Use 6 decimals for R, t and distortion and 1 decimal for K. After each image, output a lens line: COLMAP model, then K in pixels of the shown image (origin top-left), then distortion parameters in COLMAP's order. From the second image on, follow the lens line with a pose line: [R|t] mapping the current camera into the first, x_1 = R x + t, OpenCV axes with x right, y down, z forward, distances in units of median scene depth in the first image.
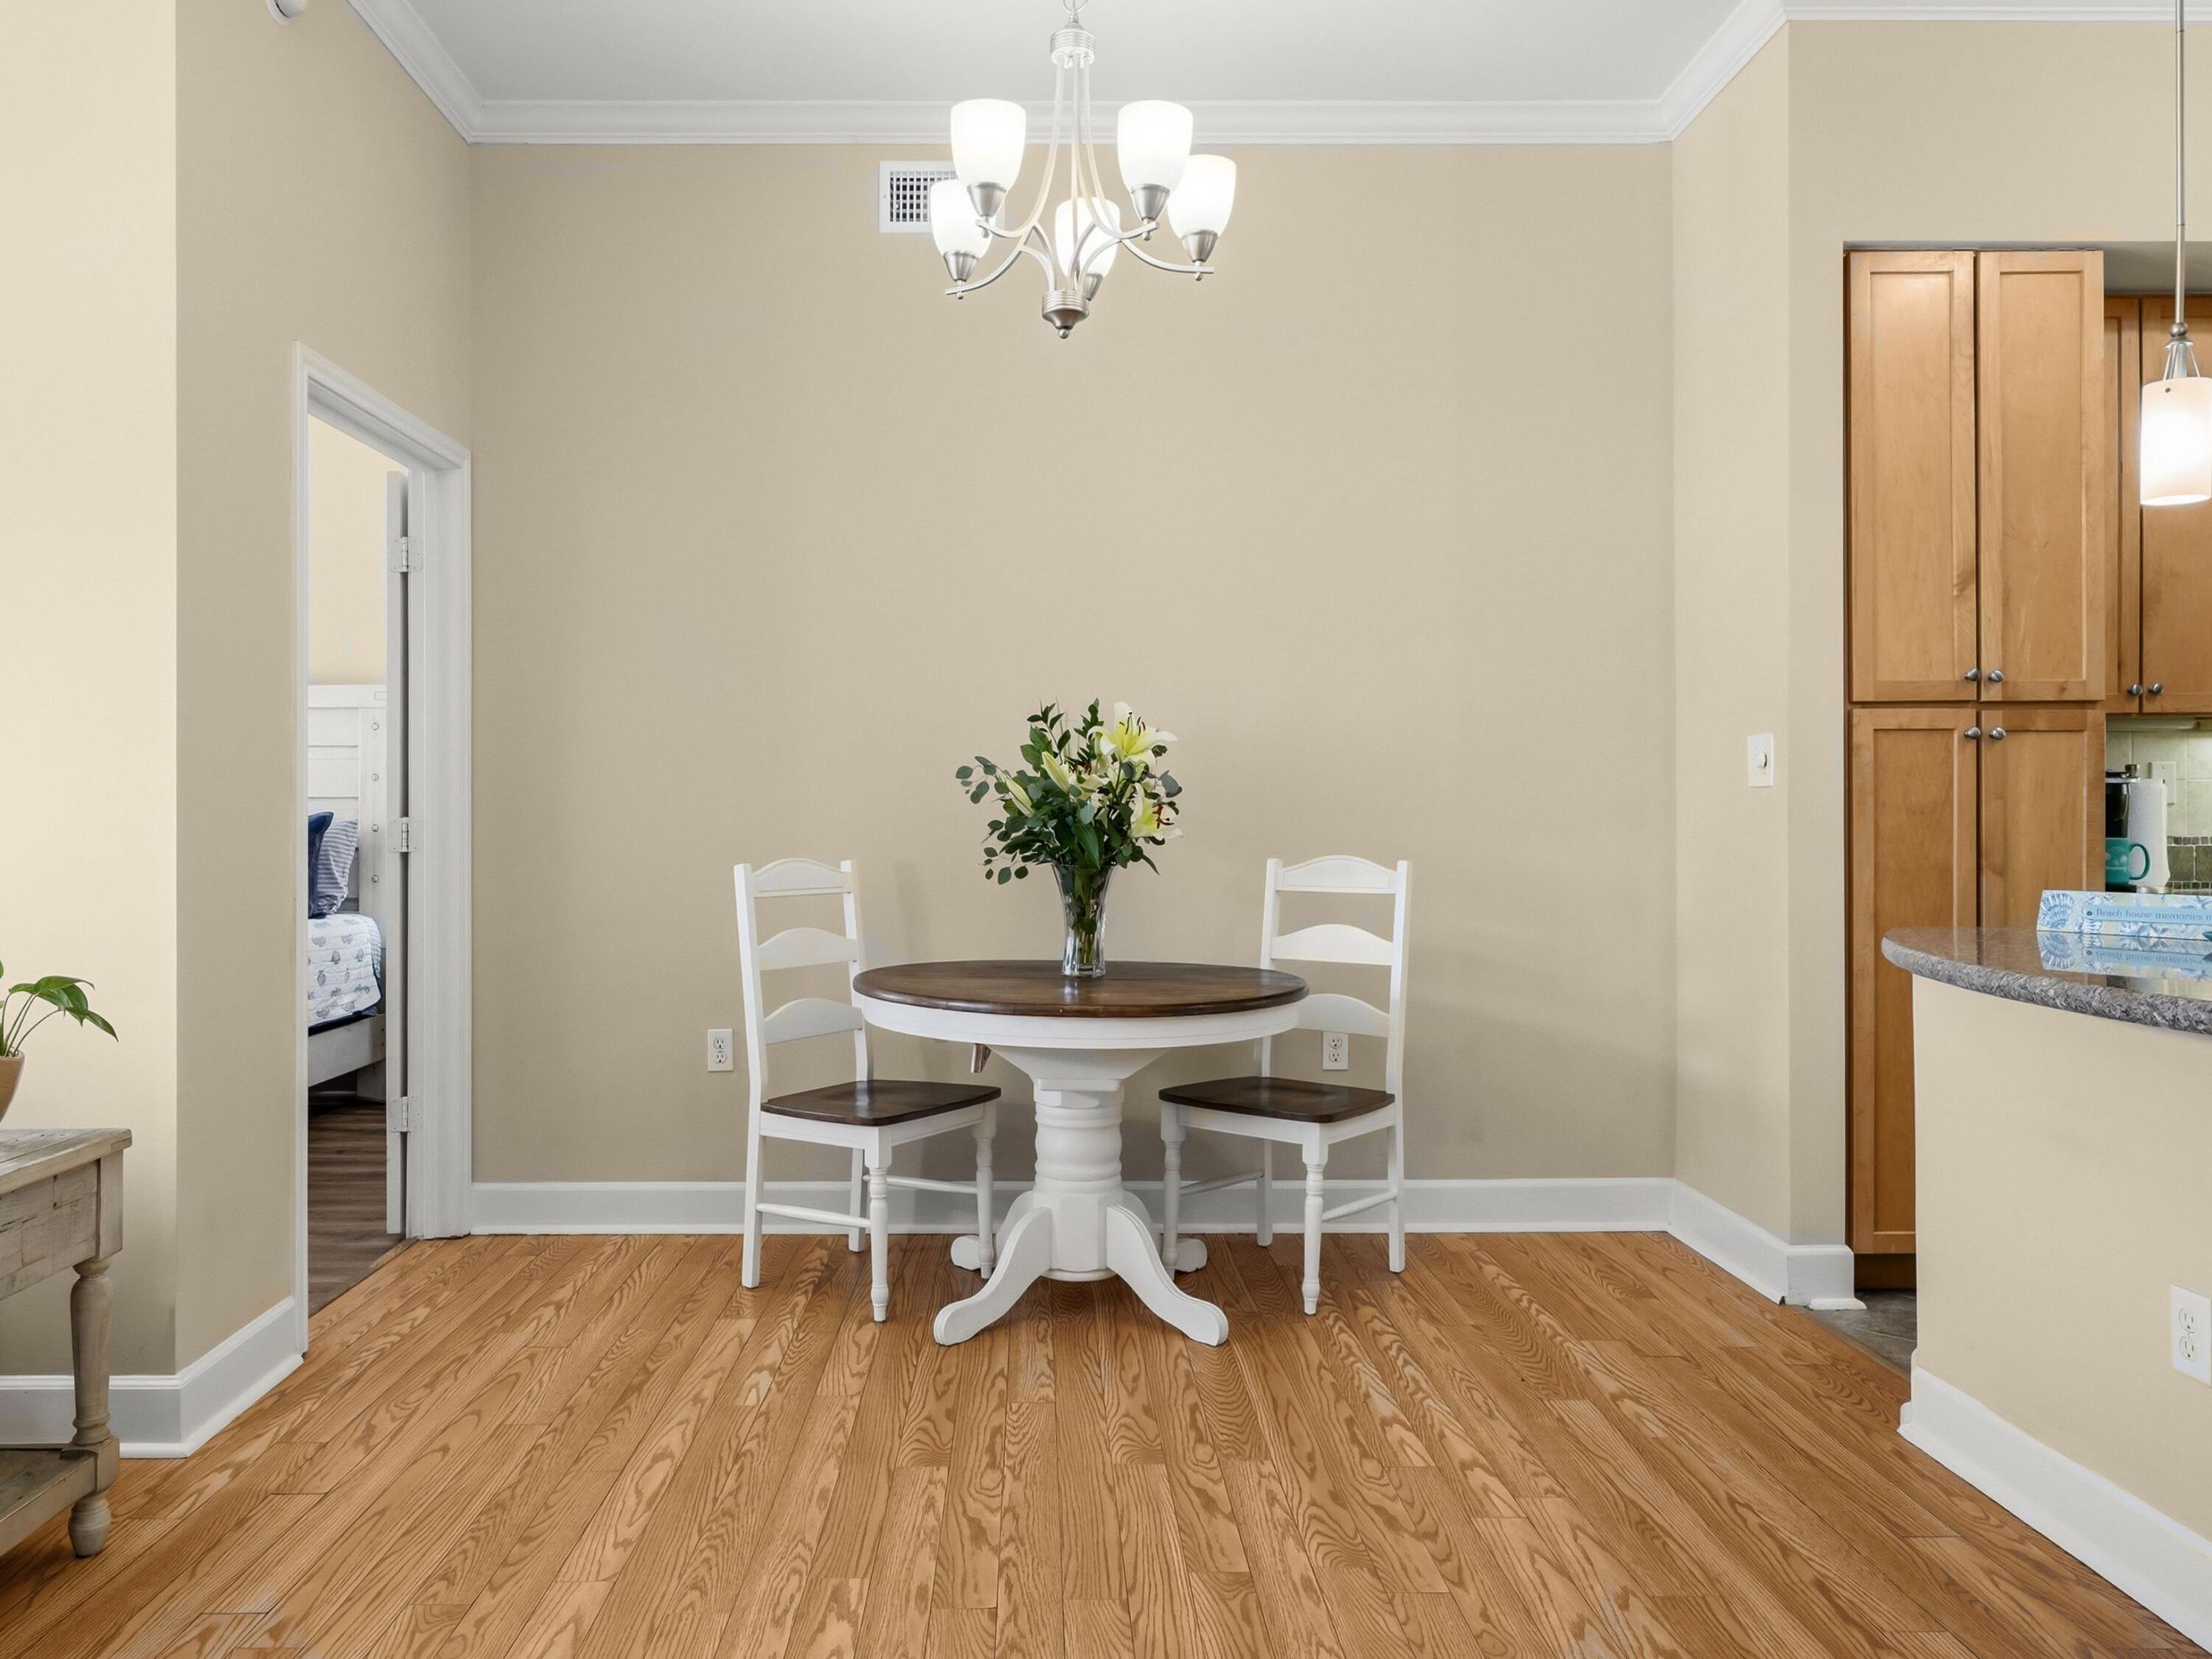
lens RADIAL K [[1573.4, 0, 1066.3], [0, 1573.4, 824.3], [0, 0, 1]] dist [0.006170, -0.008651]
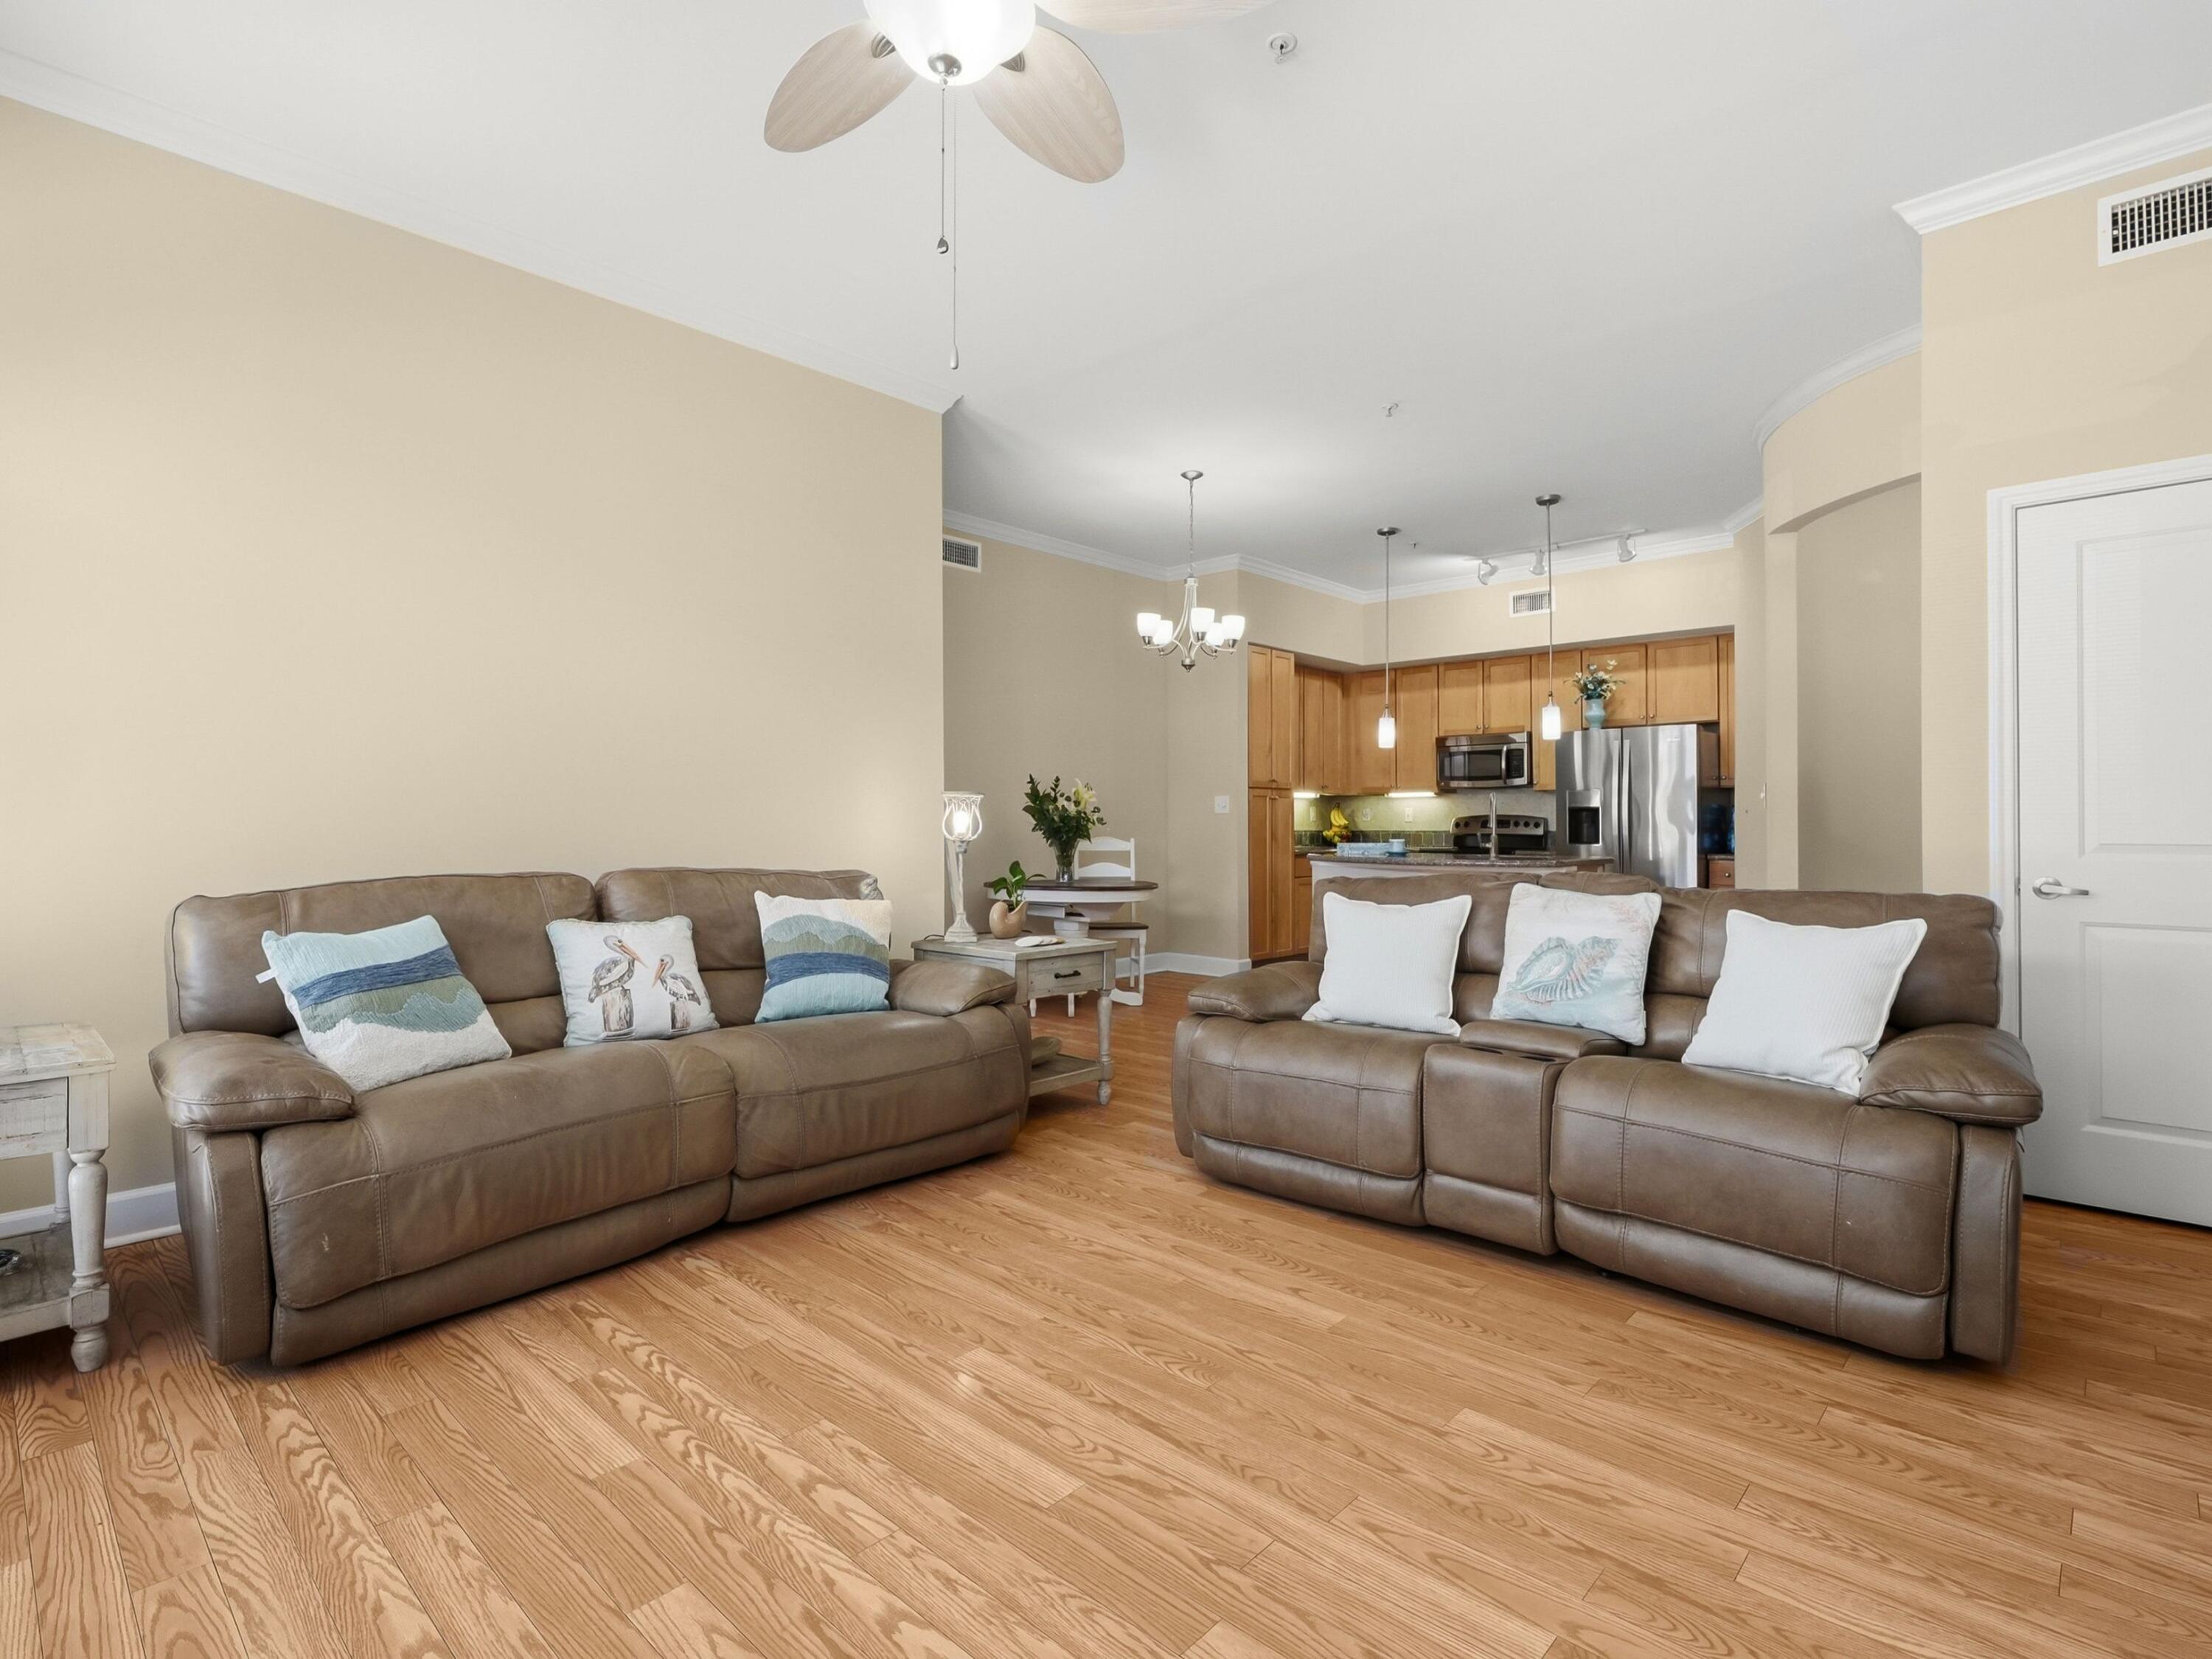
lens RADIAL K [[1097.6, 0, 1108.0], [0, 1097.6, 823.8], [0, 0, 1]] dist [-0.012870, 0.000087]
pose [[0.696898, 0.006818, 0.717138, -1.286701], [-0.002696, 0.999973, -0.006888, 0.012551], [-0.717165, 0.002867, 0.696898, -0.333655]]
